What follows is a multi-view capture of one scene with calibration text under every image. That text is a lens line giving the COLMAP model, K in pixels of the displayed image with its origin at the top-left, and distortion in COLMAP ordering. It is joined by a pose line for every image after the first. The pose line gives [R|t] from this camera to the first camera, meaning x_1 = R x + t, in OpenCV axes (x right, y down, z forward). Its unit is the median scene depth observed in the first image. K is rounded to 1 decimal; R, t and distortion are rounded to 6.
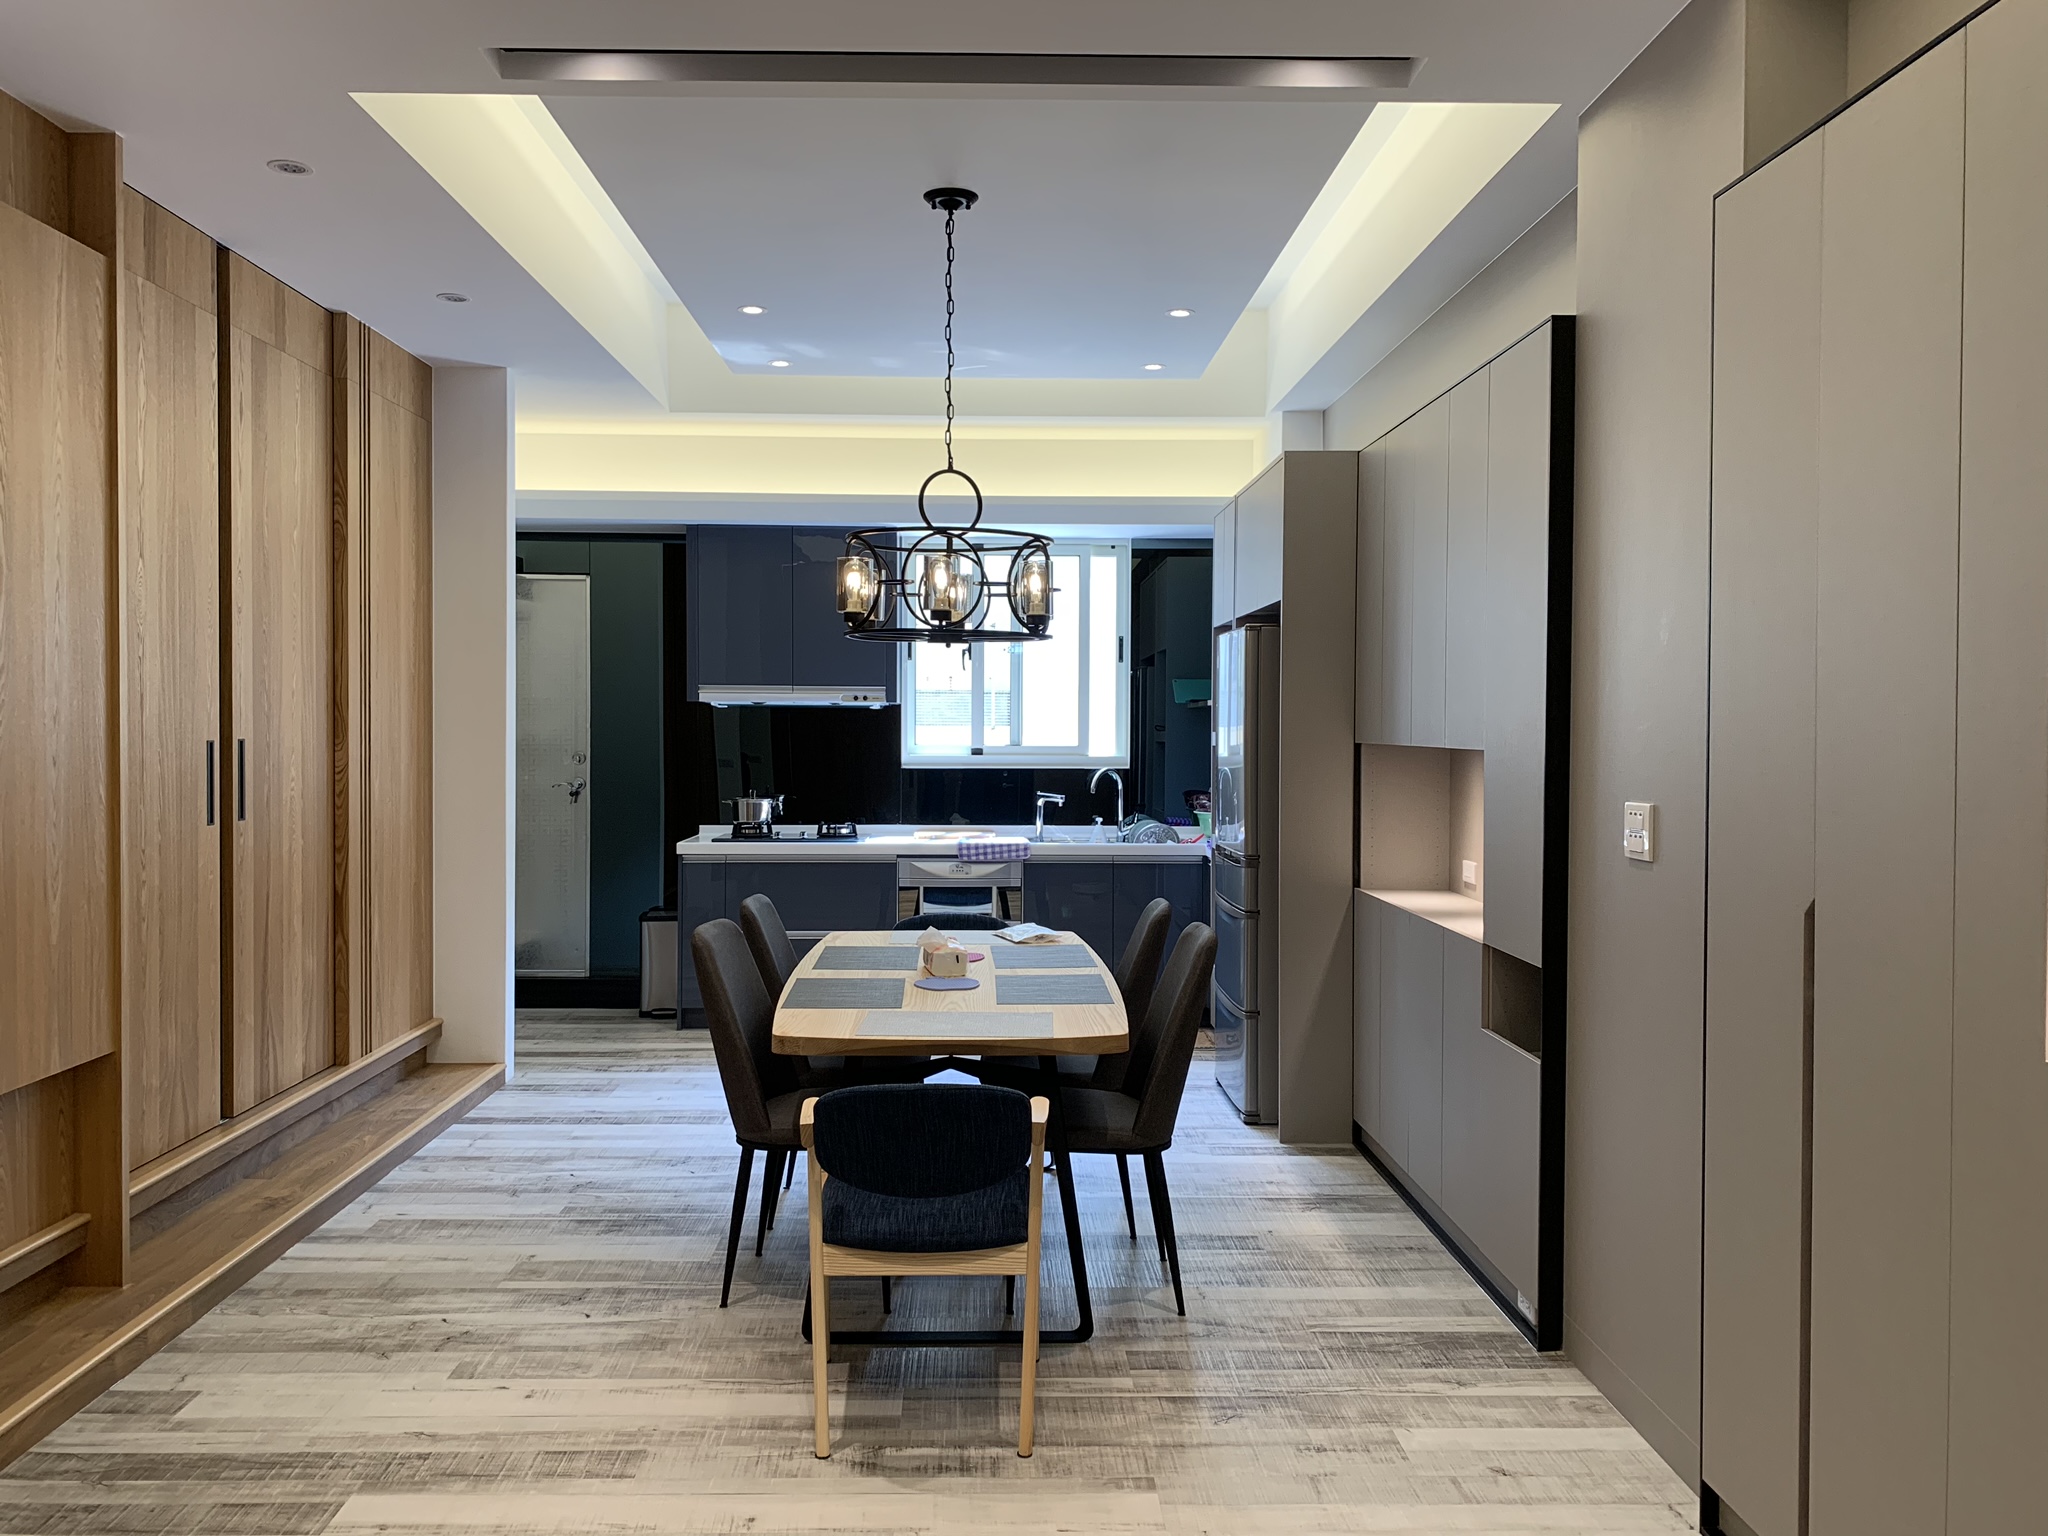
lens RADIAL K [[1568.4, 0, 1003.8], [0, 1568.4, 755.7], [0, 0, 1]] dist [0.014069, -0.008138]
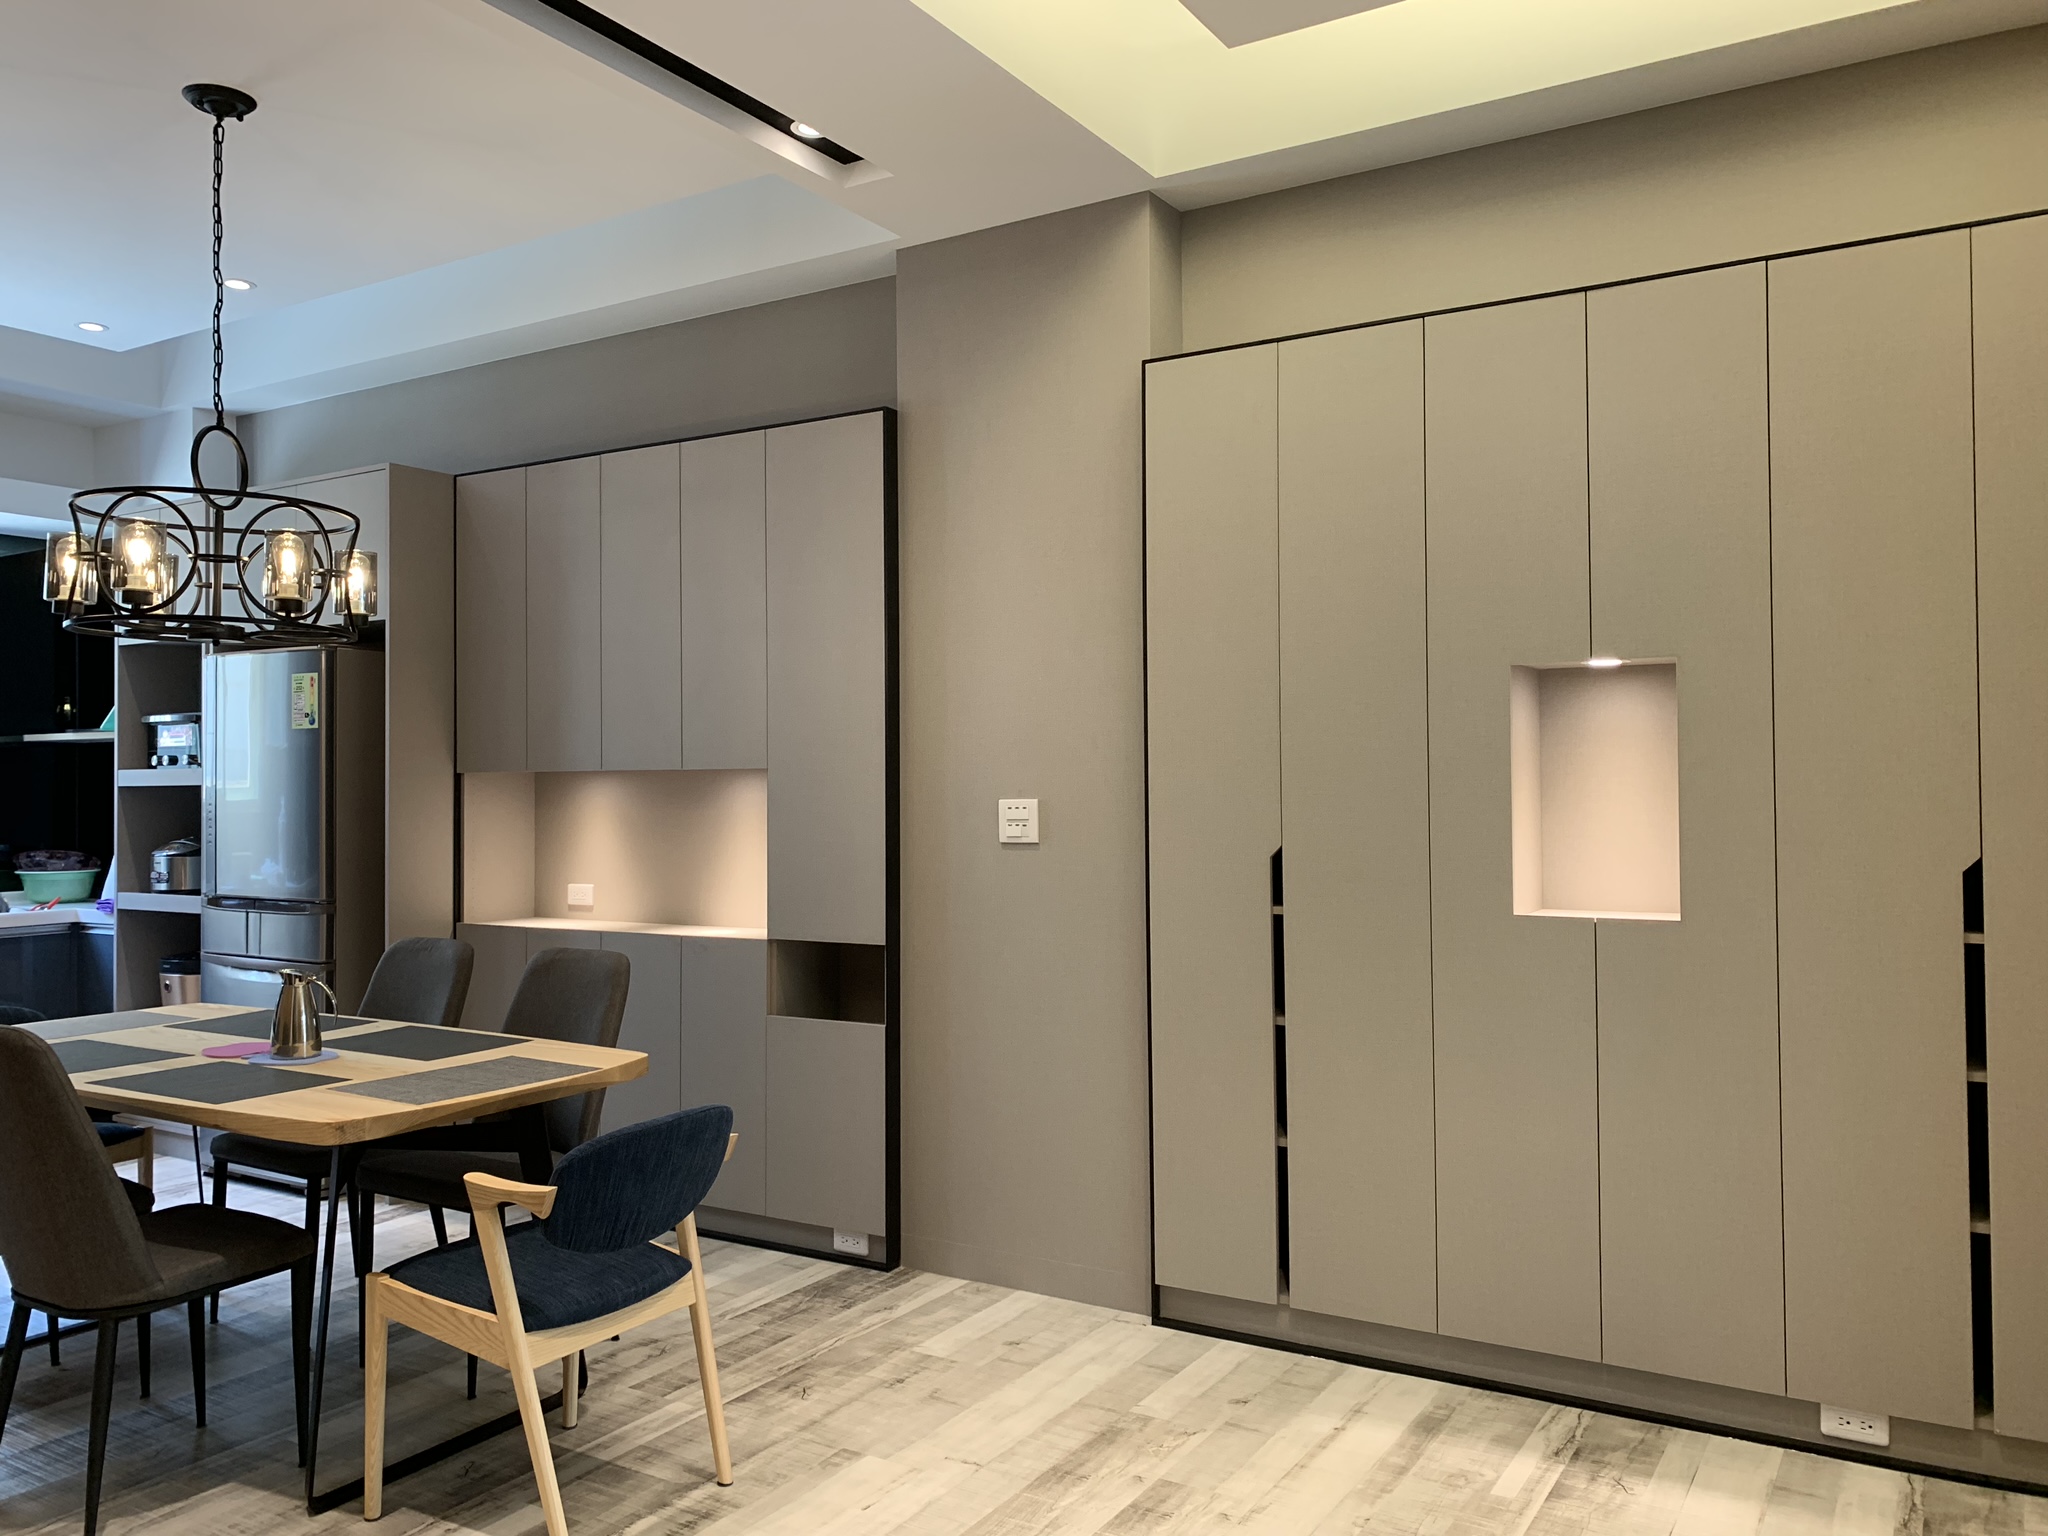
lens RADIAL K [[1568.4, 0, 1003.8], [0, 1568.4, 755.7], [0, 0, 1]] dist [0.014069, -0.008138]
pose [[0.544298, 0.008687, 0.838847, -0.529570], [0.027112, 0.999242, -0.027940, 0.022690], [-0.838454, 0.037950, 0.543649, 0.236516]]
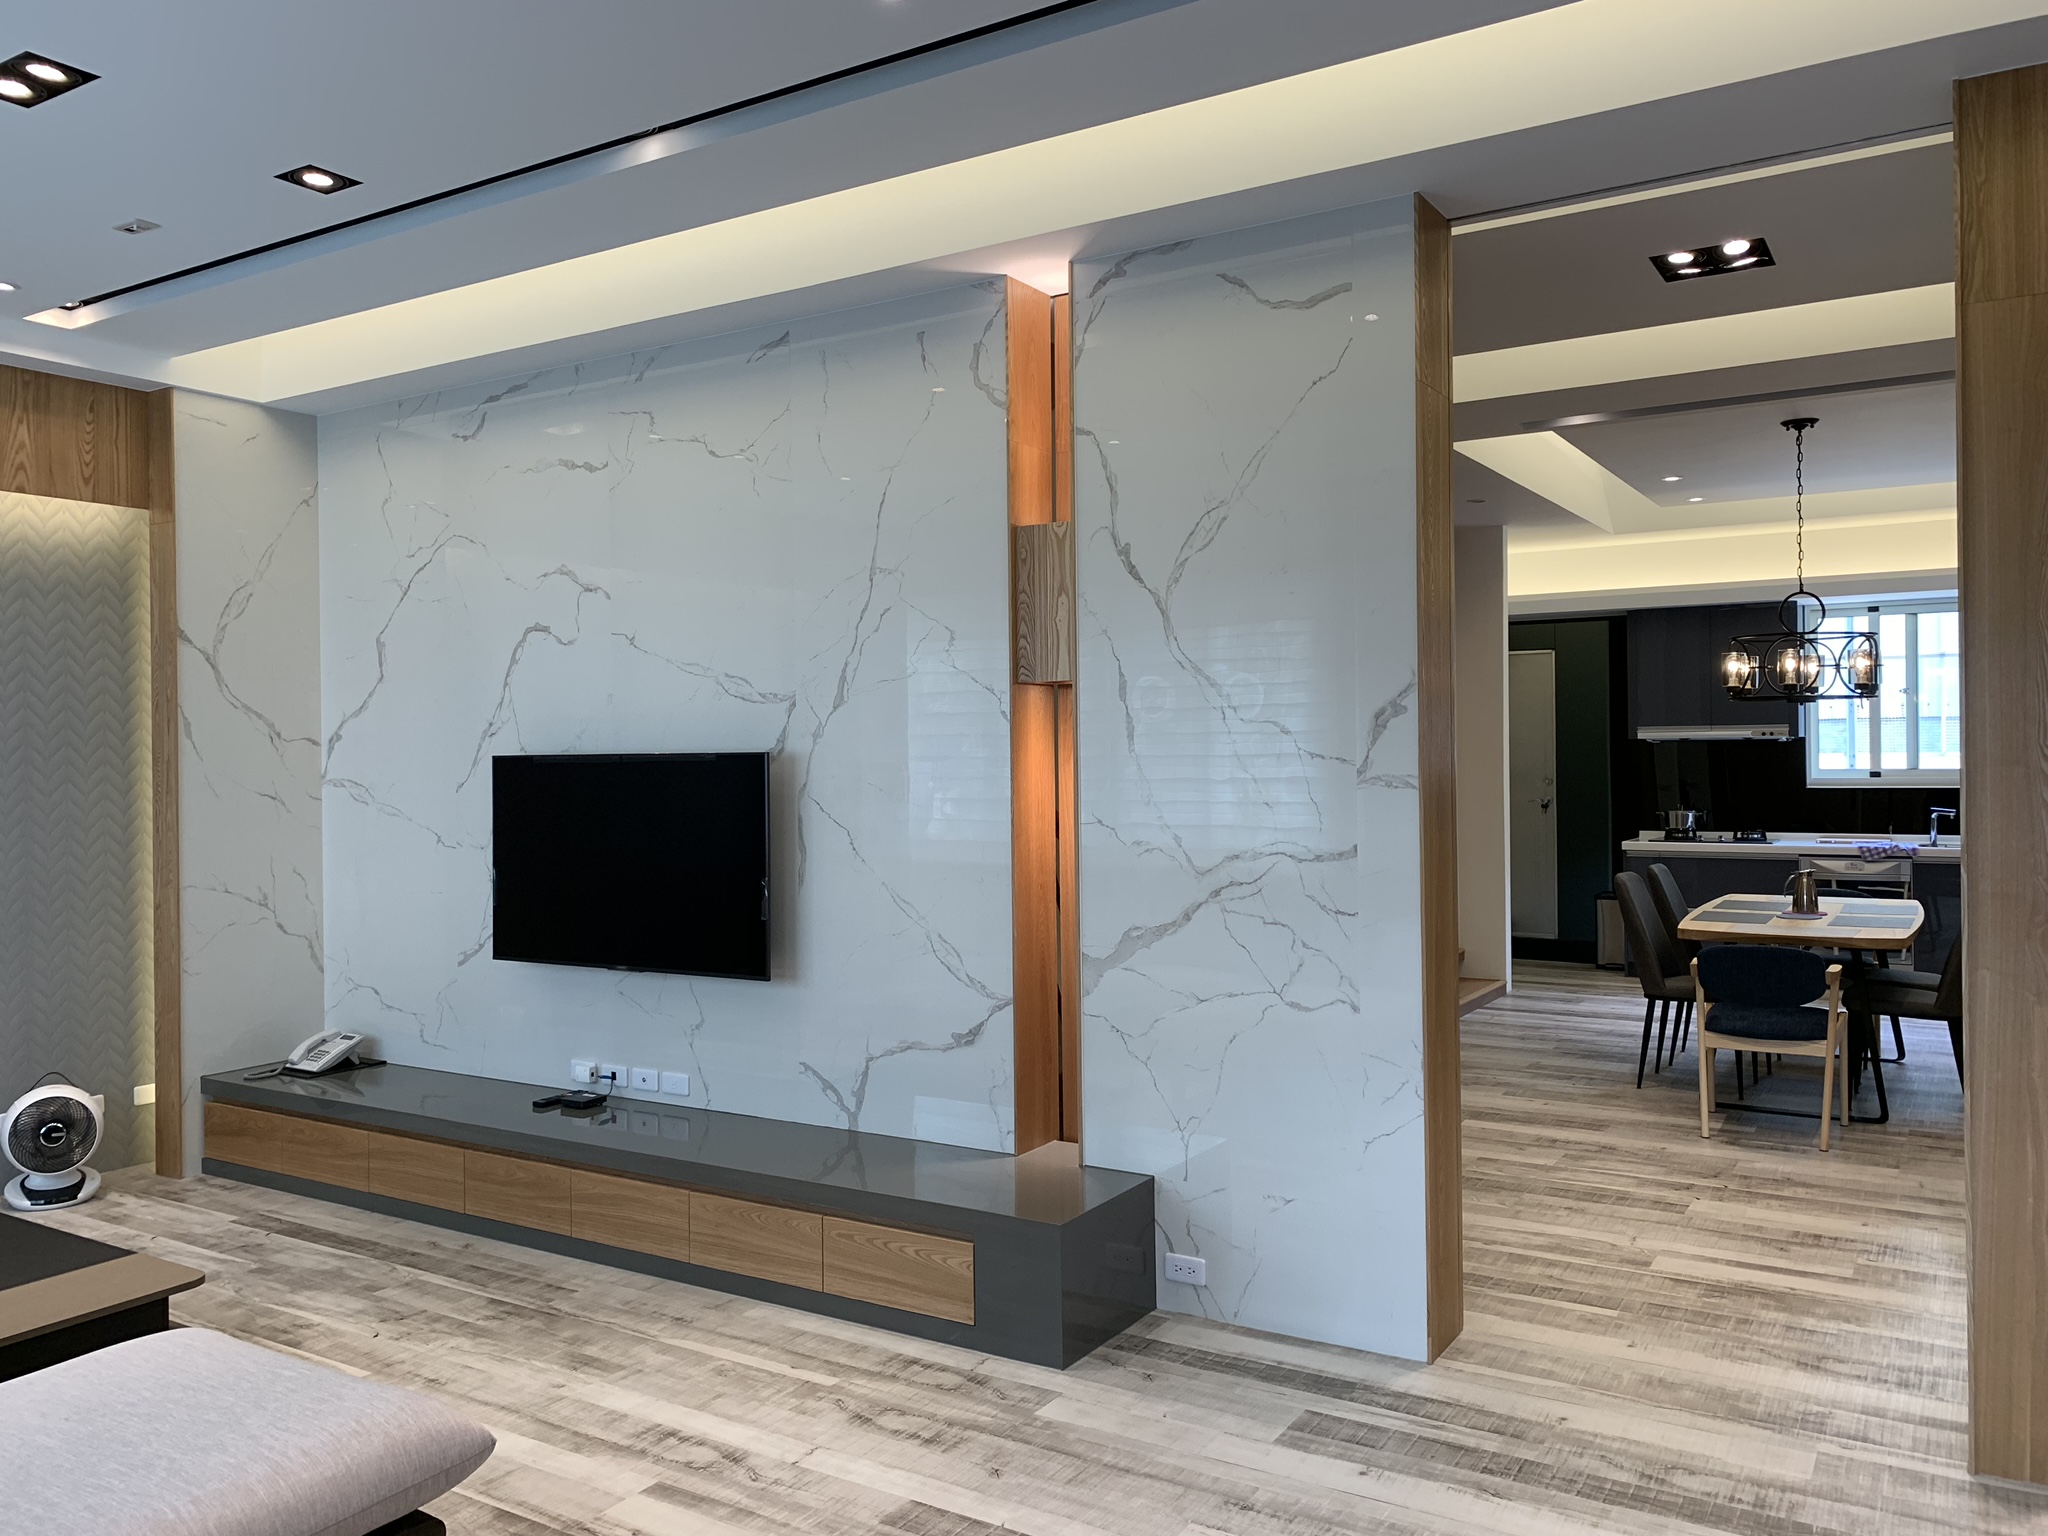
lens RADIAL K [[1568.4, 0, 1003.8], [0, 1568.4, 755.7], [0, 0, 1]] dist [0.014069, -0.008138]
pose [[0.836298, -0.014050, -0.548095, 0.170452], [0.002945, 0.999772, -0.021136, 0.013029], [0.548267, 0.016062, 0.836149, -0.809529]]
